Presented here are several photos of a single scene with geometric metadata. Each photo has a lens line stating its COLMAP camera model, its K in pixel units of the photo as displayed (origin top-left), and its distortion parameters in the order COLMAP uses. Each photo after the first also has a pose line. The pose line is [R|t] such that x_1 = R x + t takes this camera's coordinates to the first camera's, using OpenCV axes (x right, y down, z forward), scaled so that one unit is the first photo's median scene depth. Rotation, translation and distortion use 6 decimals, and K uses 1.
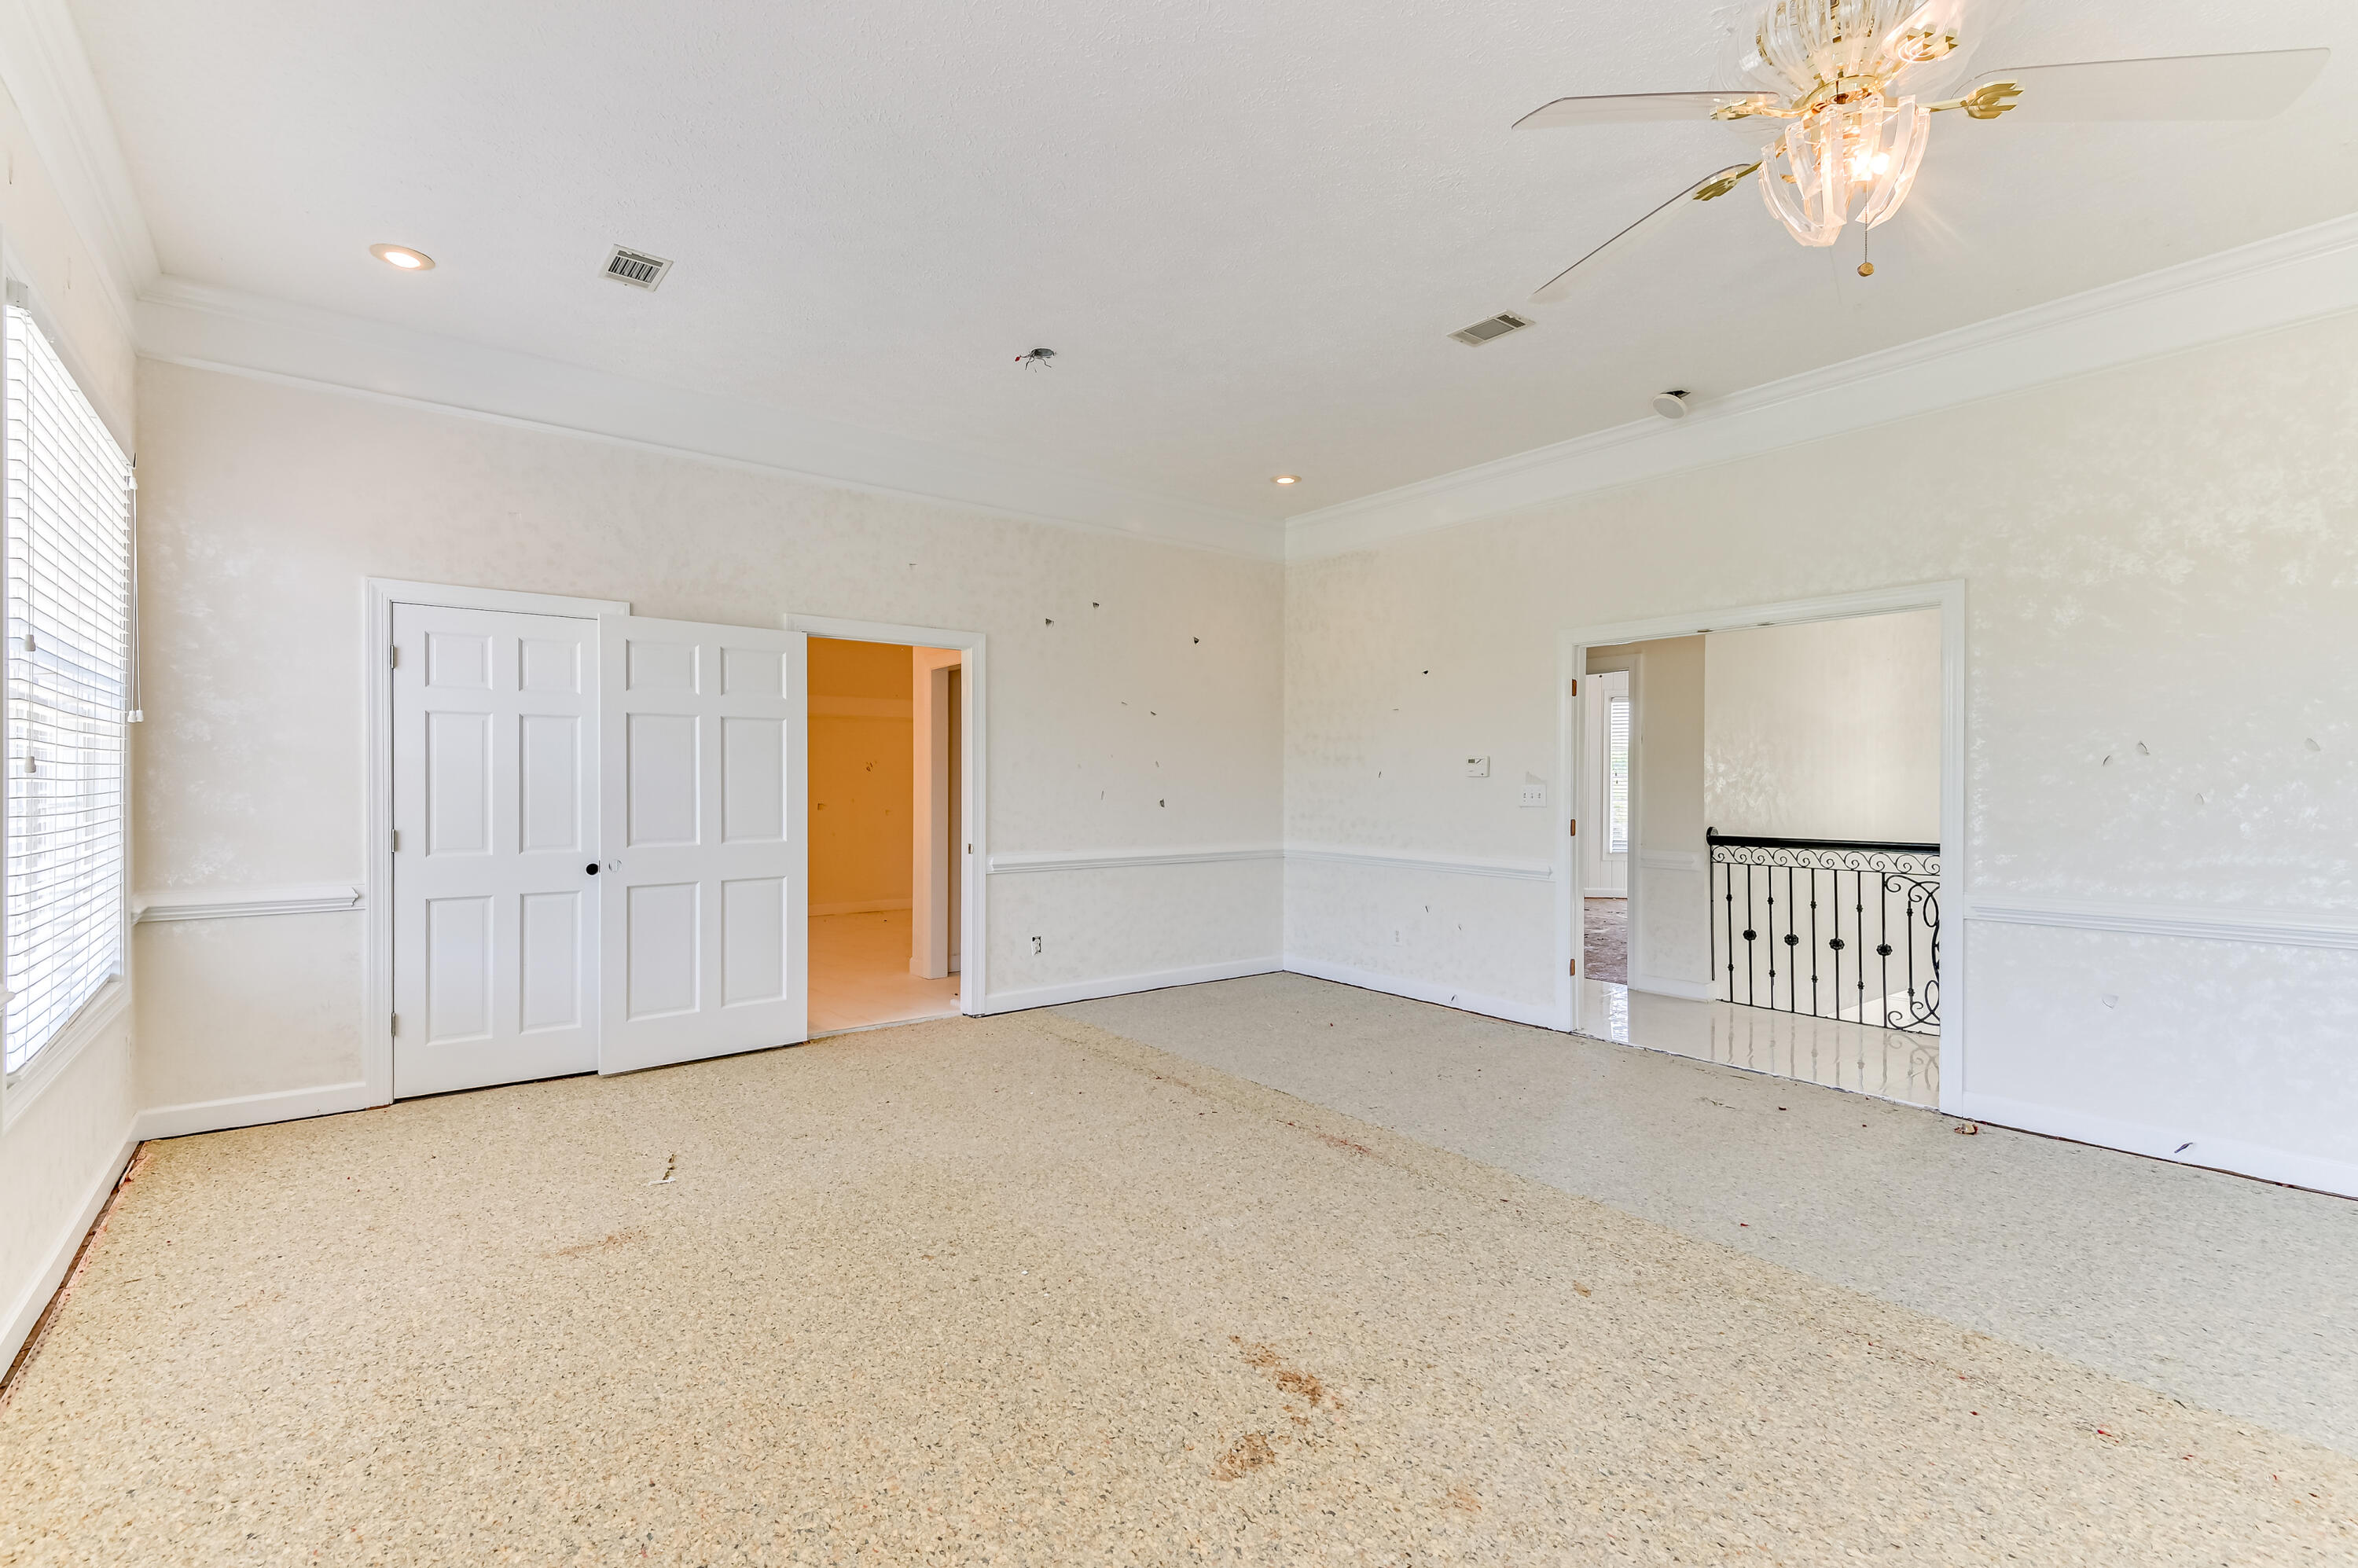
lens RADIAL K [[1066.2, 0, 1188.4], [0, 1066.2, 782.5], [0, 0, 1]] dist [0.047288, -0.021872]
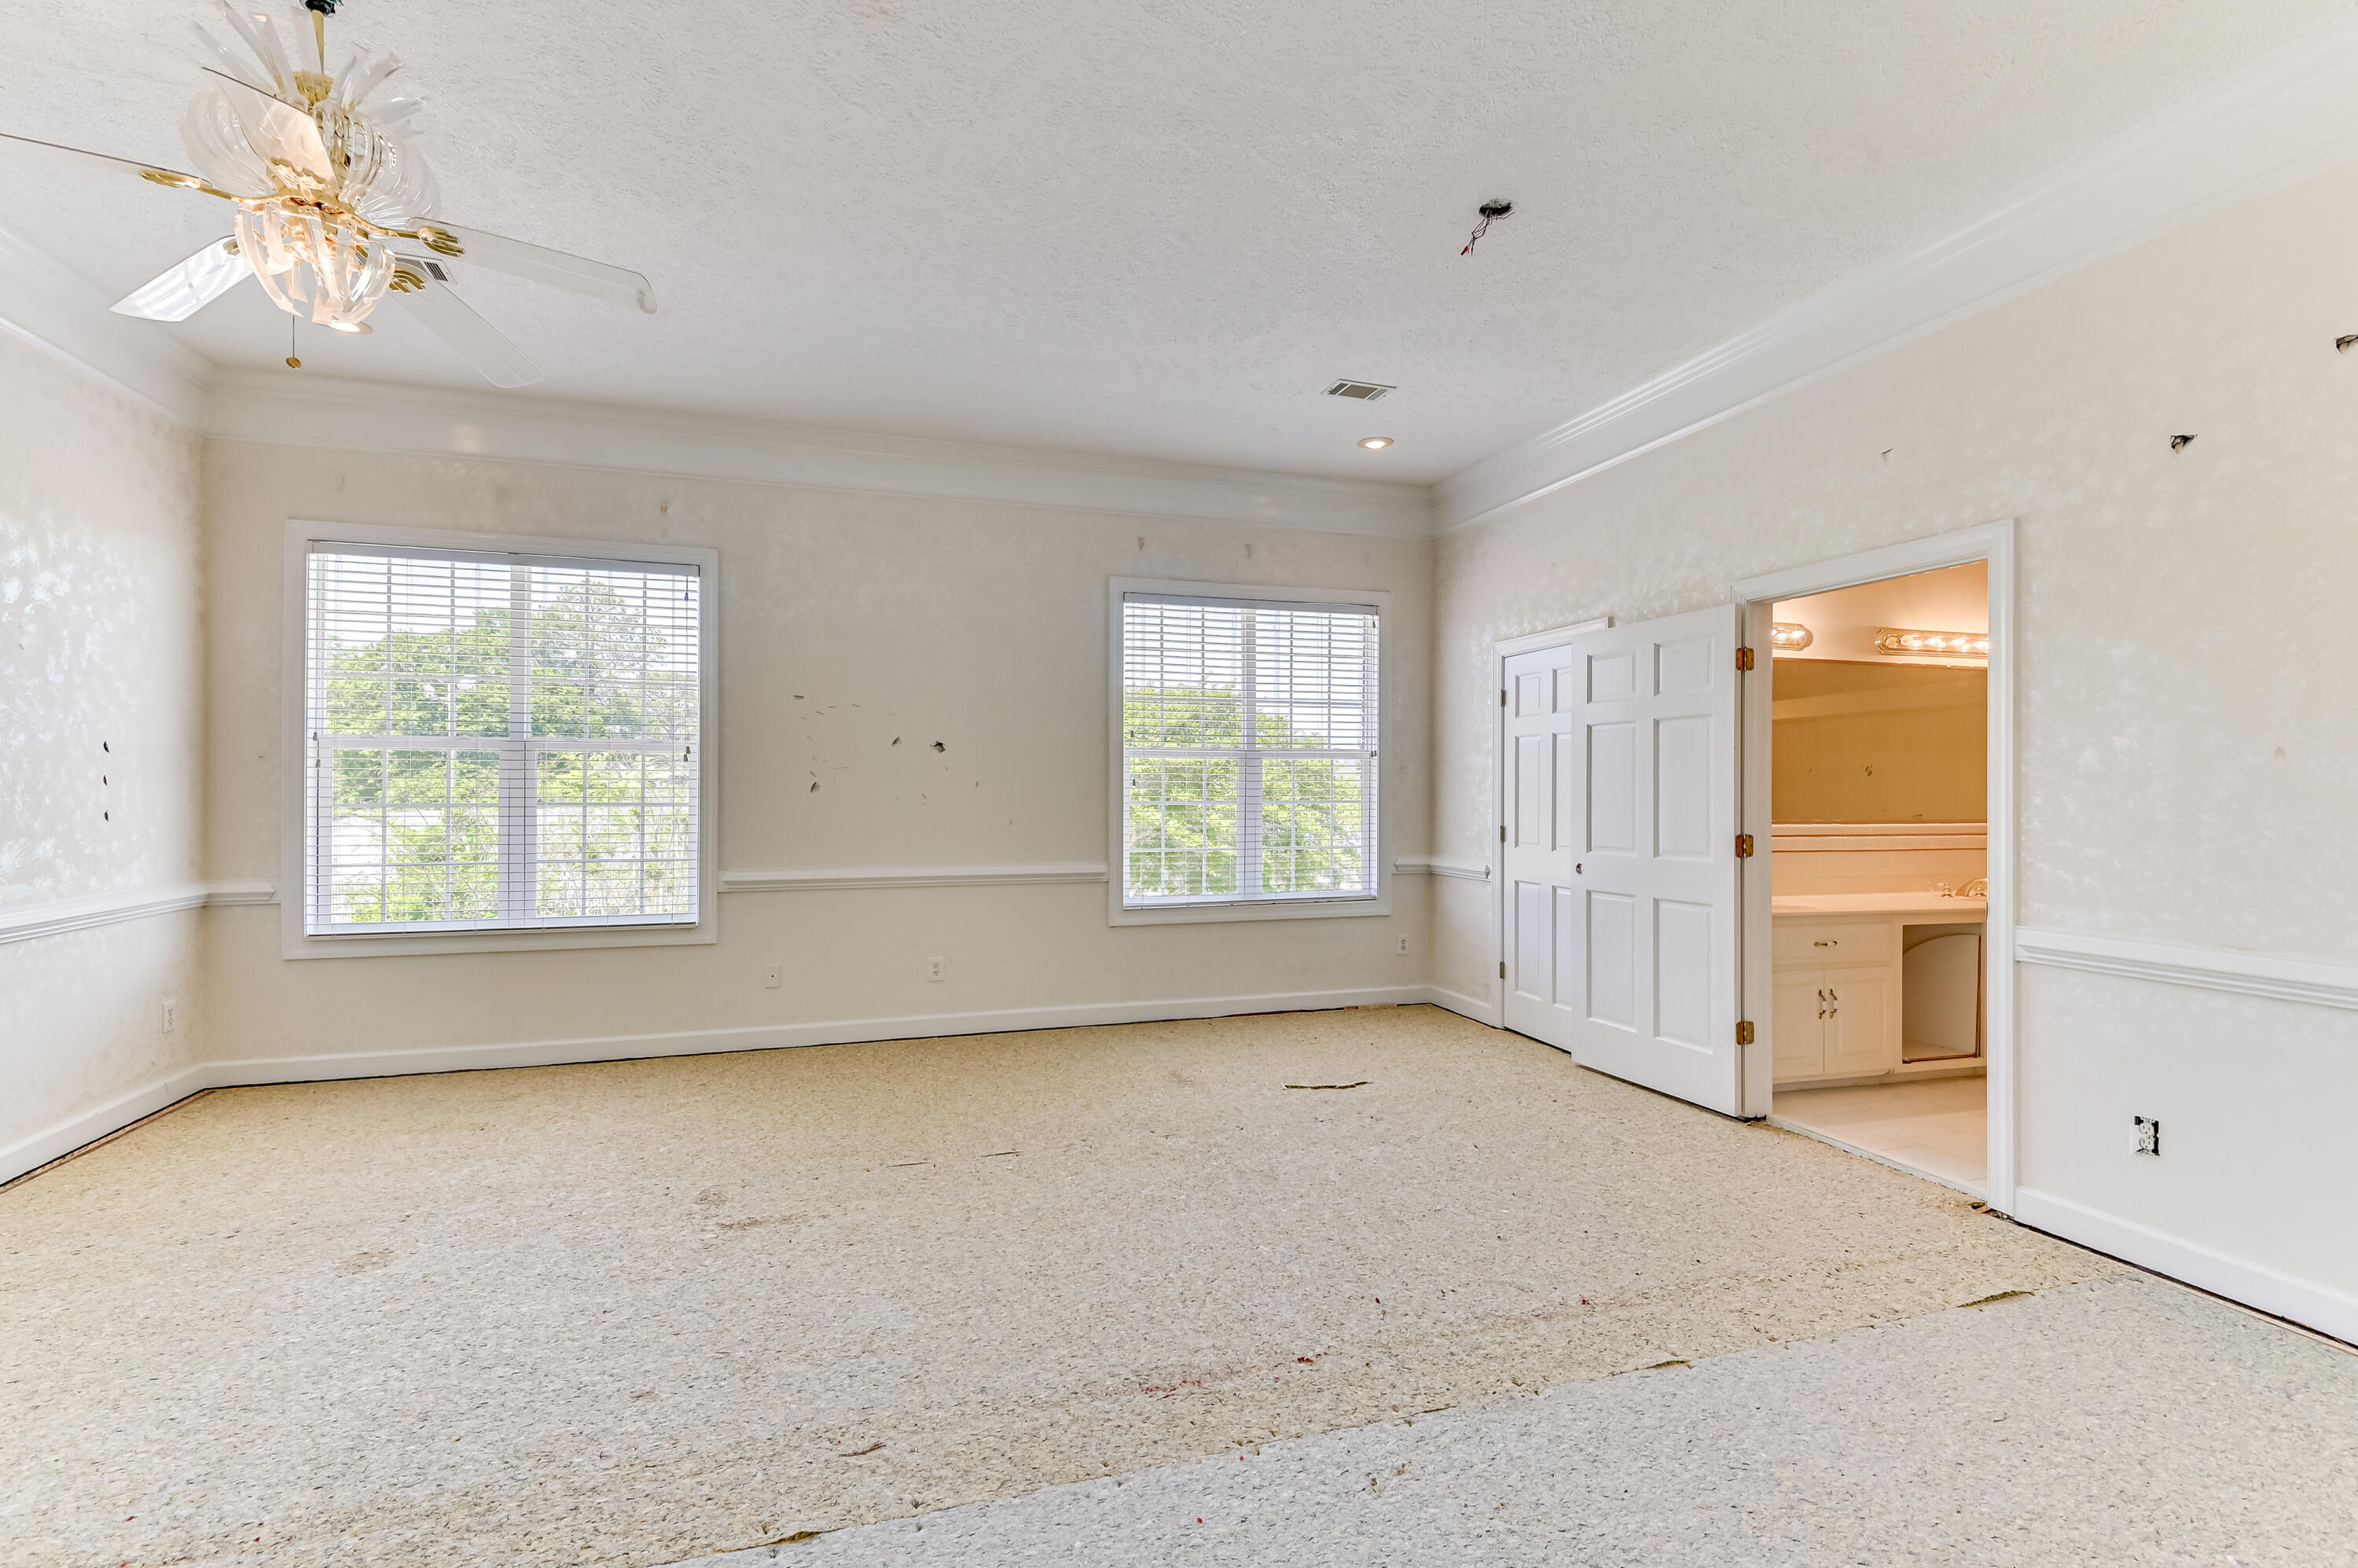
lens RADIAL K [[1066.2, 0, 1188.4], [0, 1066.2, 782.5], [0, 0, 1]] dist [0.047288, -0.021872]
pose [[-0.349455, -0.006239, -0.936932, 0.954548], [-0.001696, 0.999980, -0.006026, -0.002026], [0.936952, -0.000517, -0.349459, 1.598520]]
